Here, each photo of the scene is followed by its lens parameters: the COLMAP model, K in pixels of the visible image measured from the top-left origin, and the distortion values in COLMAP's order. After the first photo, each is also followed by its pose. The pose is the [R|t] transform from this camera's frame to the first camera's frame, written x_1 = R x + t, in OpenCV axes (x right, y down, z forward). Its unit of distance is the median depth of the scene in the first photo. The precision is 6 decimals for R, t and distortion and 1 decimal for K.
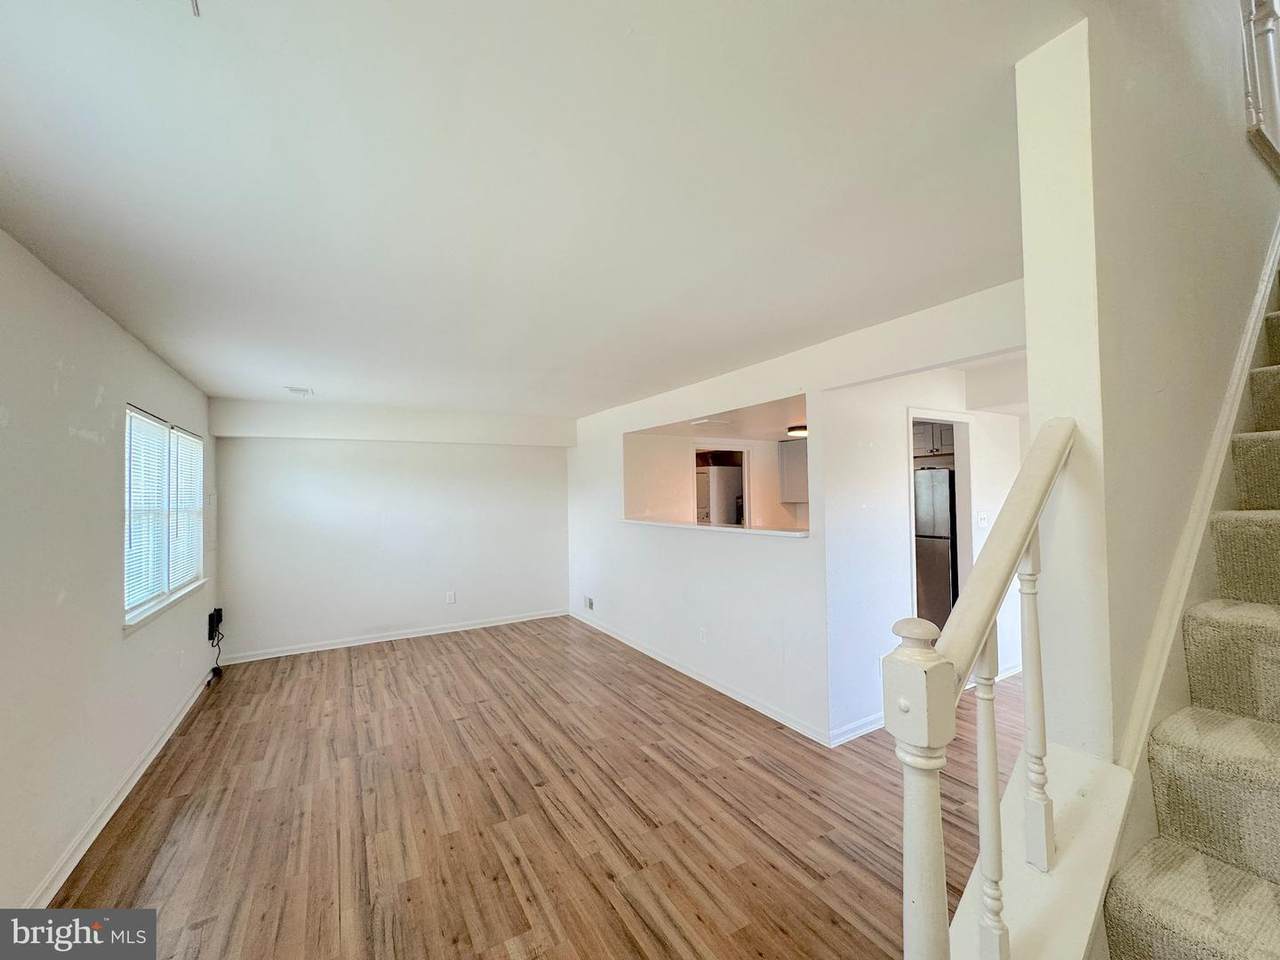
lens RADIAL K [[508.5, 0, 639.1], [0, 508.5, 479.5], [0, 0, 1]] dist [-0.004853, 0.000568]
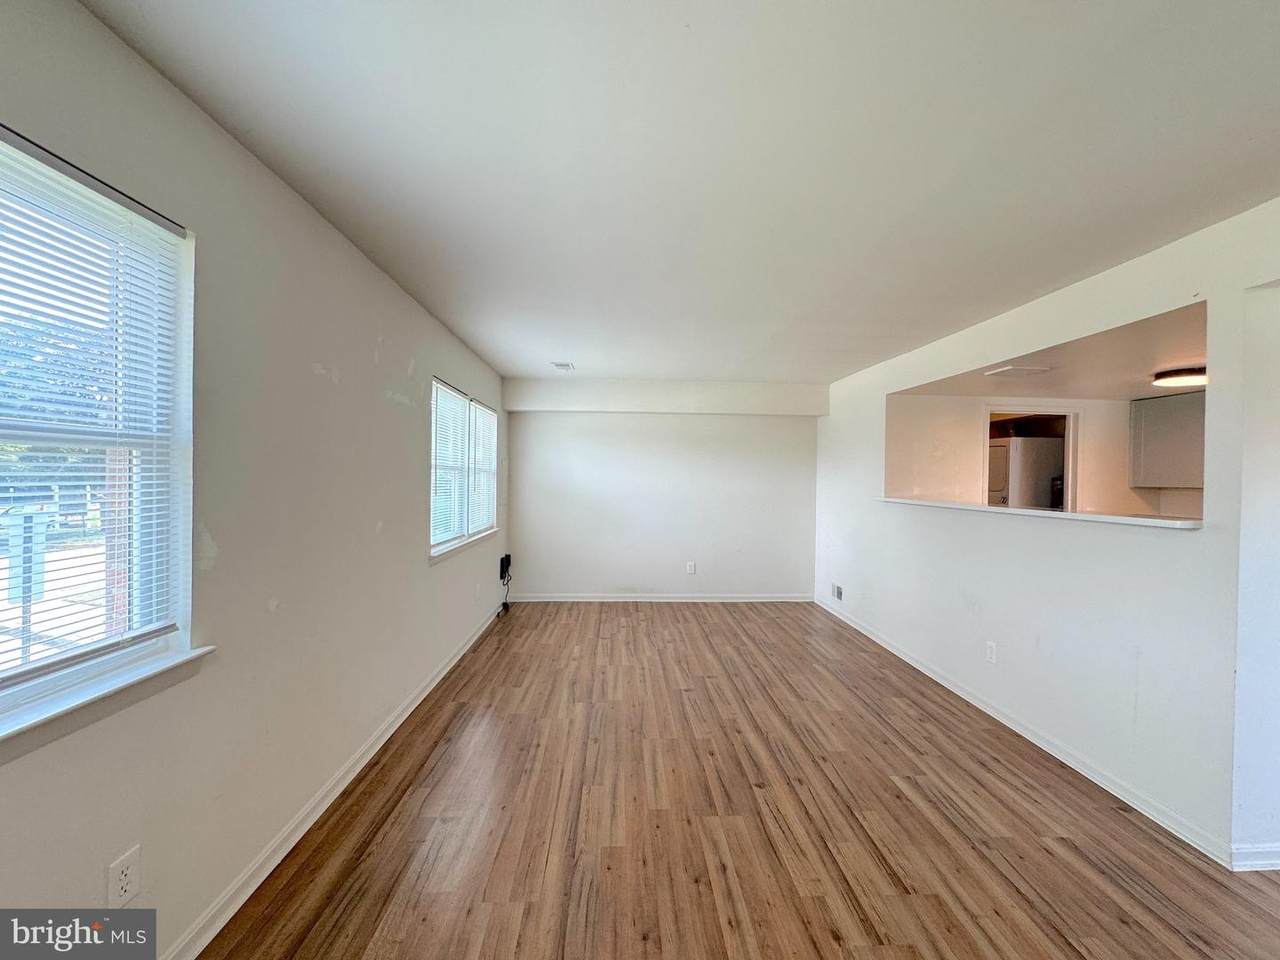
lens RADIAL K [[508.5, 0, 642.6], [0, 508.5, 480.8], [0, 0, 1]] dist [-0.004853, 0.000568]
pose [[0.884611, 0.033037, -0.465157, 0.011370], [-0.016768, 0.999096, 0.039070, 0.039028], [0.466027, -0.026762, 0.884365, 0.123185]]
